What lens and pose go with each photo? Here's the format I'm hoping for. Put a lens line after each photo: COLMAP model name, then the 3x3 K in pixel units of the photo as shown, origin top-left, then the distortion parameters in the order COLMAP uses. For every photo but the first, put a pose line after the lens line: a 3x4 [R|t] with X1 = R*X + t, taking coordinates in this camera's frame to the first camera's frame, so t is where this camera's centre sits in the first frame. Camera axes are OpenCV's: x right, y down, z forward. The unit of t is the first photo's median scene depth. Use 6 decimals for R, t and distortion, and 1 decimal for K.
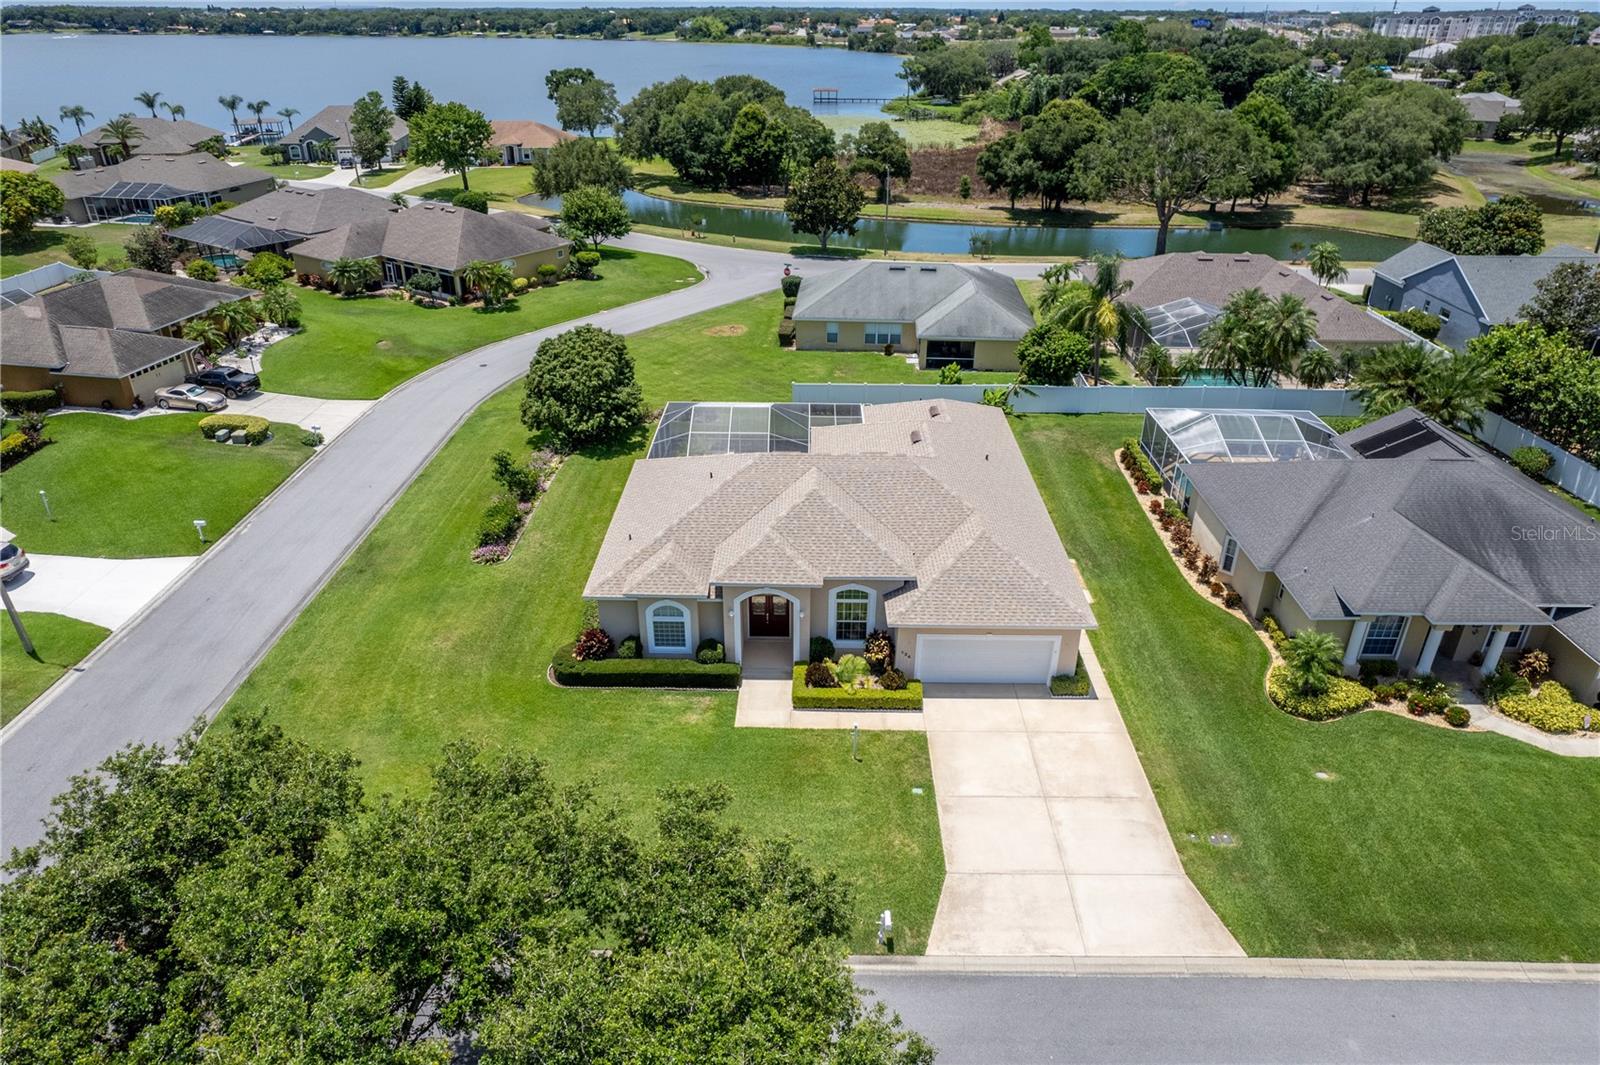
lens RADIAL K [[1027.5, 0, 797.9], [0, 1027.5, 530.3], [0, 0, 1]] dist [-0.074562, 0.067994]
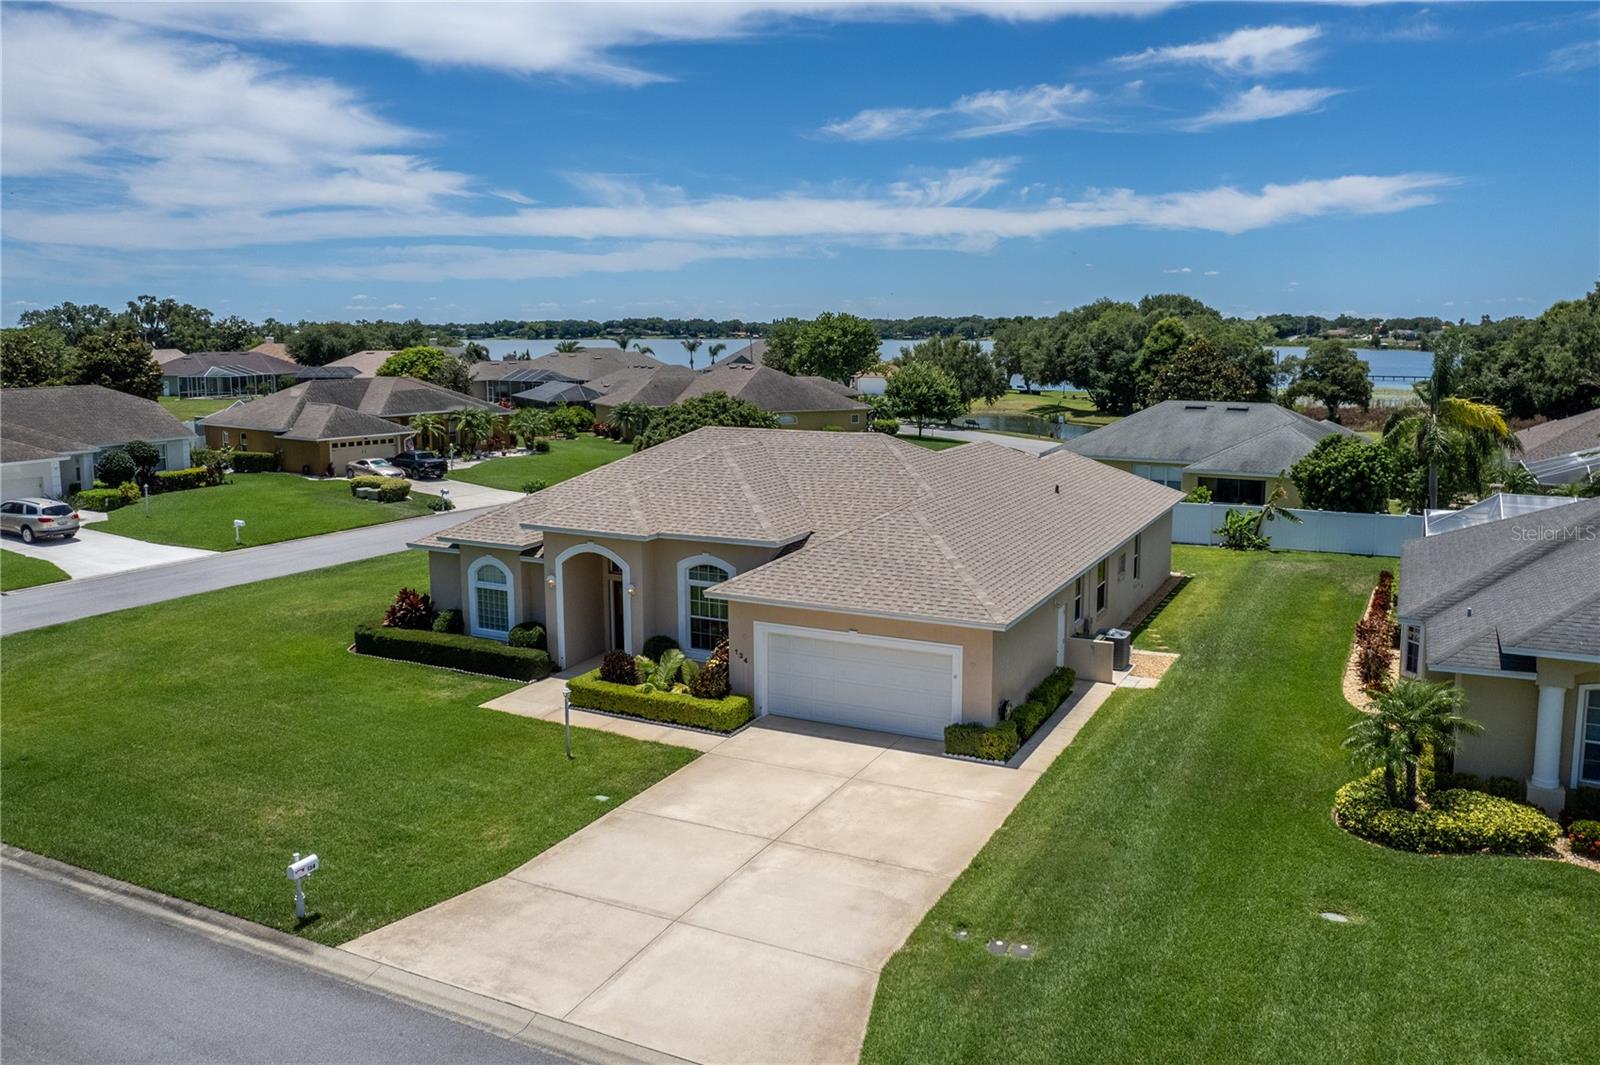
lens RADIAL K [[1188.3, 0, 837.0], [0, 1188.3, 528.3], [0, 0, 1]] dist [-0.041929, 0.003255]
pose [[0.906833, 0.065953, -0.416297, 0.280993], [-0.190023, 0.945584, -0.264126, 0.138861], [0.376224, 0.318624, 0.870020, 0.201063]]
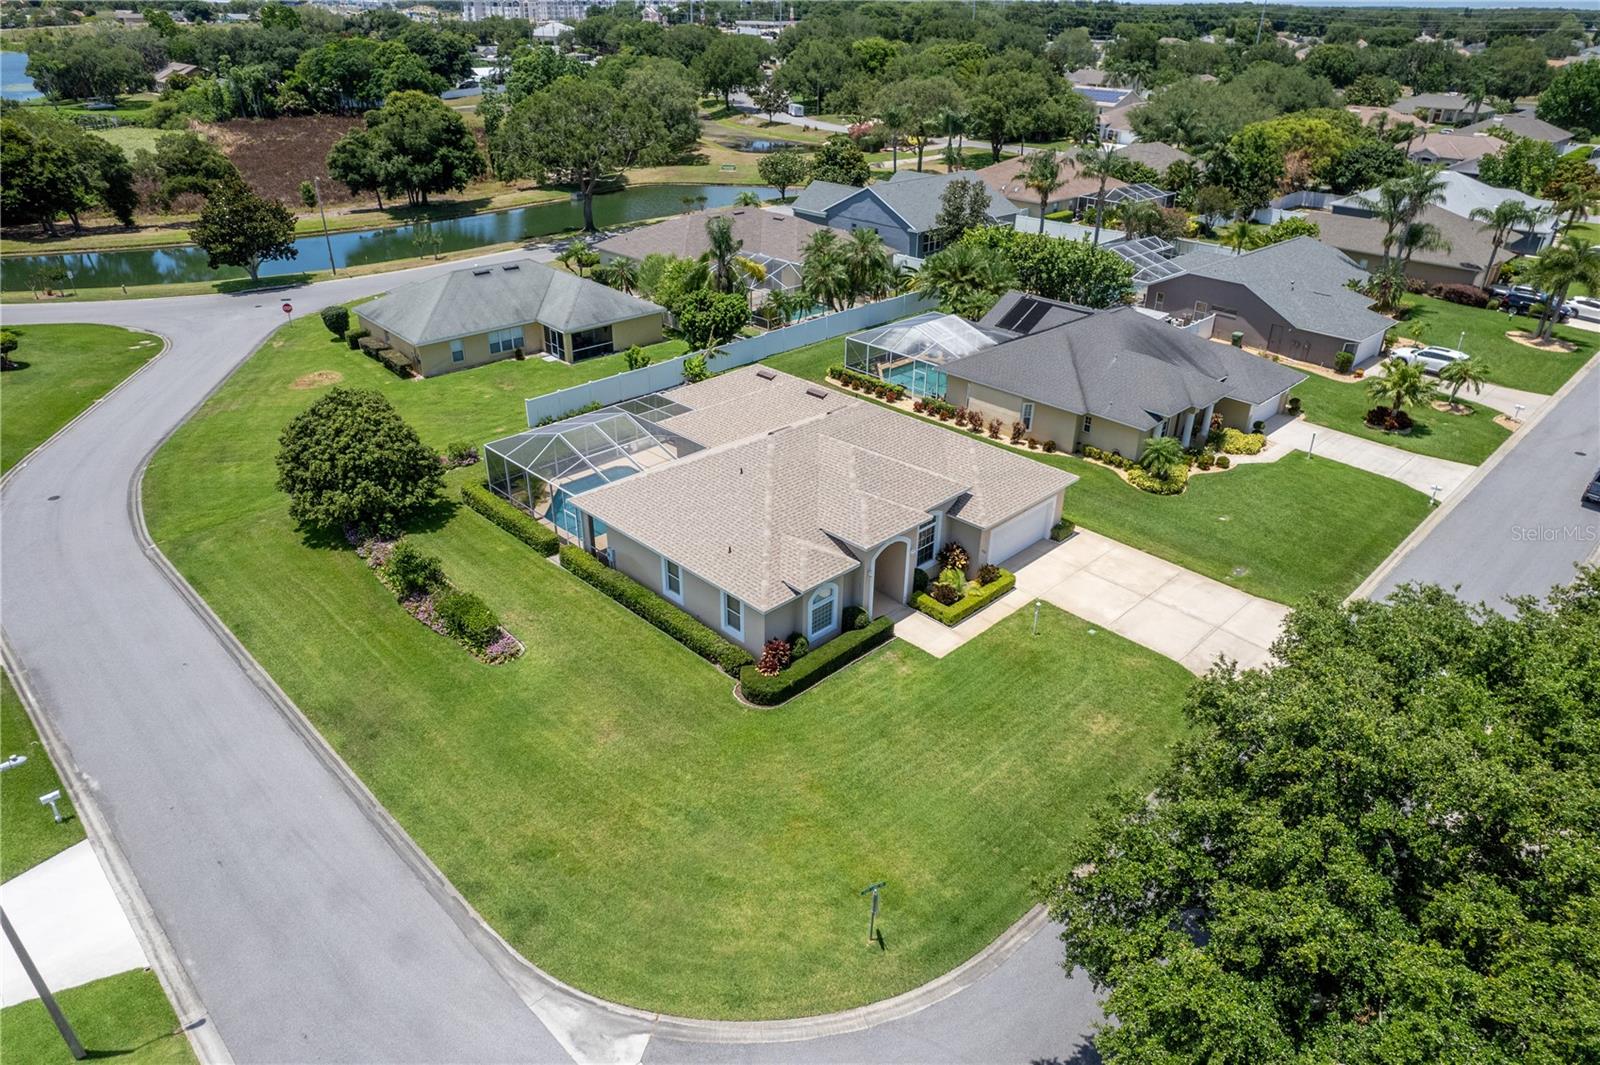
lens RADIAL K [[1027.5, 0, 797.9], [0, 1027.5, 530.3], [0, 0, 1]] dist [-0.074562, 0.067994]
pose [[0.698338, -0.329853, 0.635233, -0.471182], [0.321082, 0.937544, 0.133852, -0.077206], [-0.639711, 0.110488, 0.760633, 0.138394]]
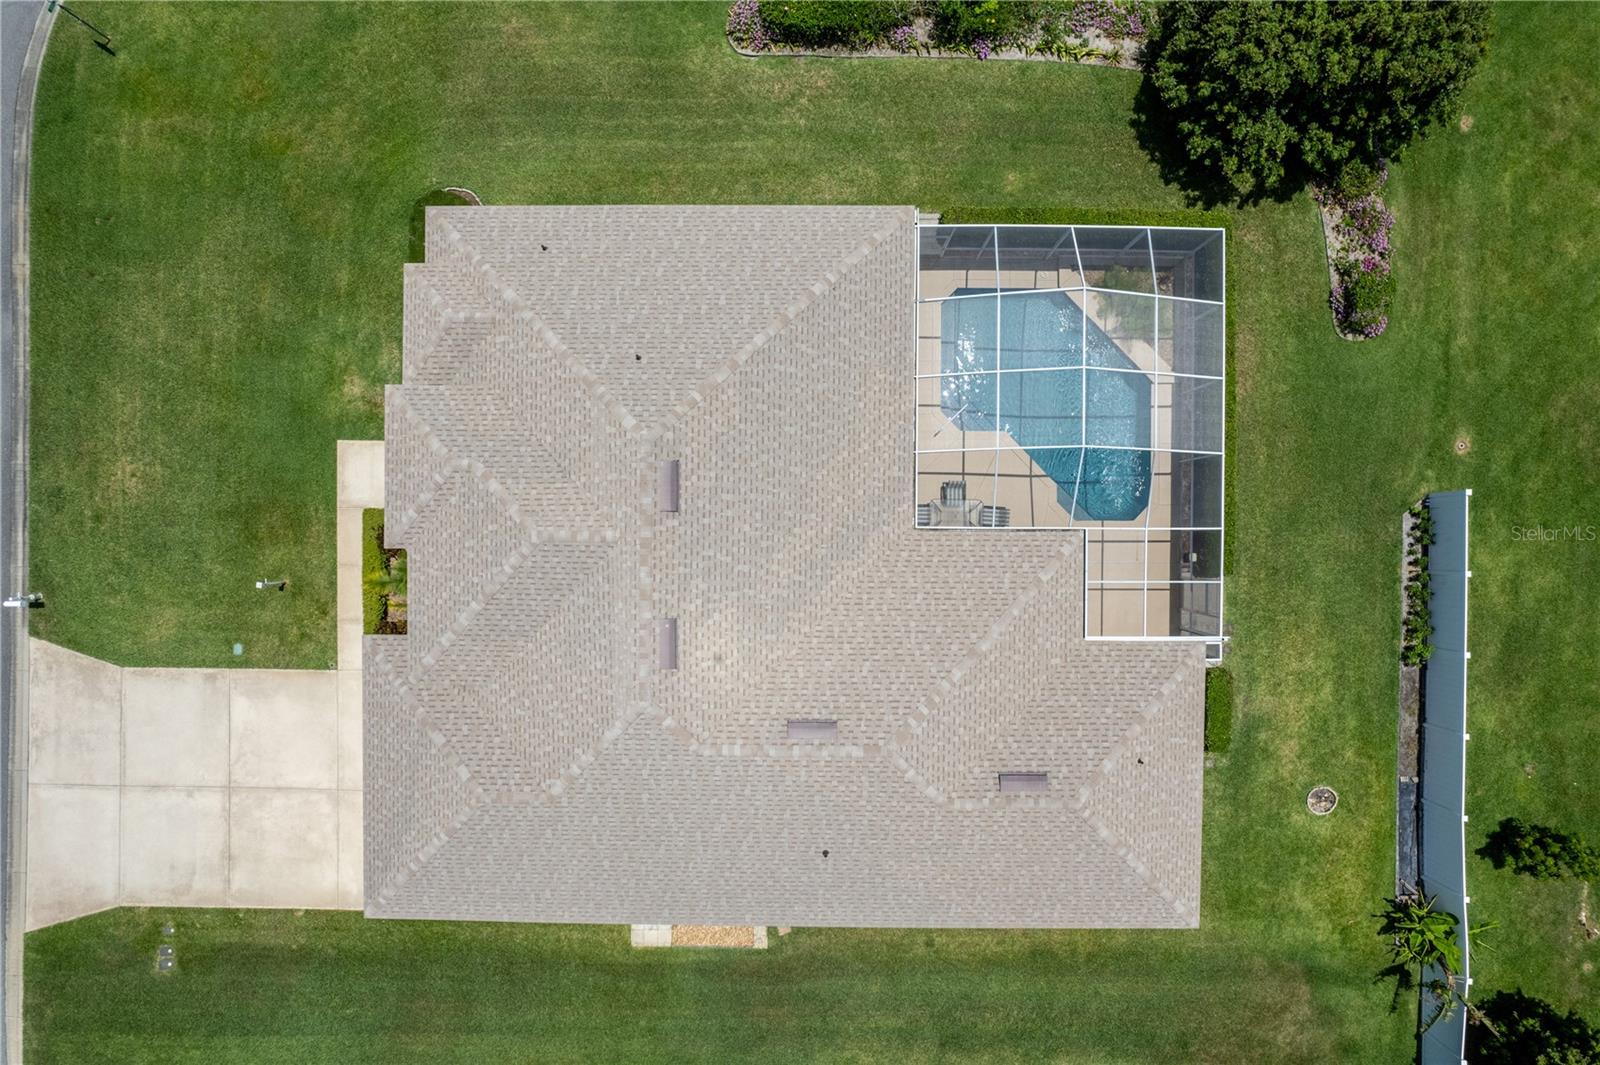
lens RADIAL K [[1027.5, 0, 797.9], [0, 1027.5, 530.3], [0, 0, 1]] dist [-0.074562, 0.067994]
pose [[0.008595, 0.999859, -0.014409, 0.015029], [-0.459969, 0.016747, 0.887777, -0.408435], [0.887893, -0.001003, 0.460048, 0.543141]]
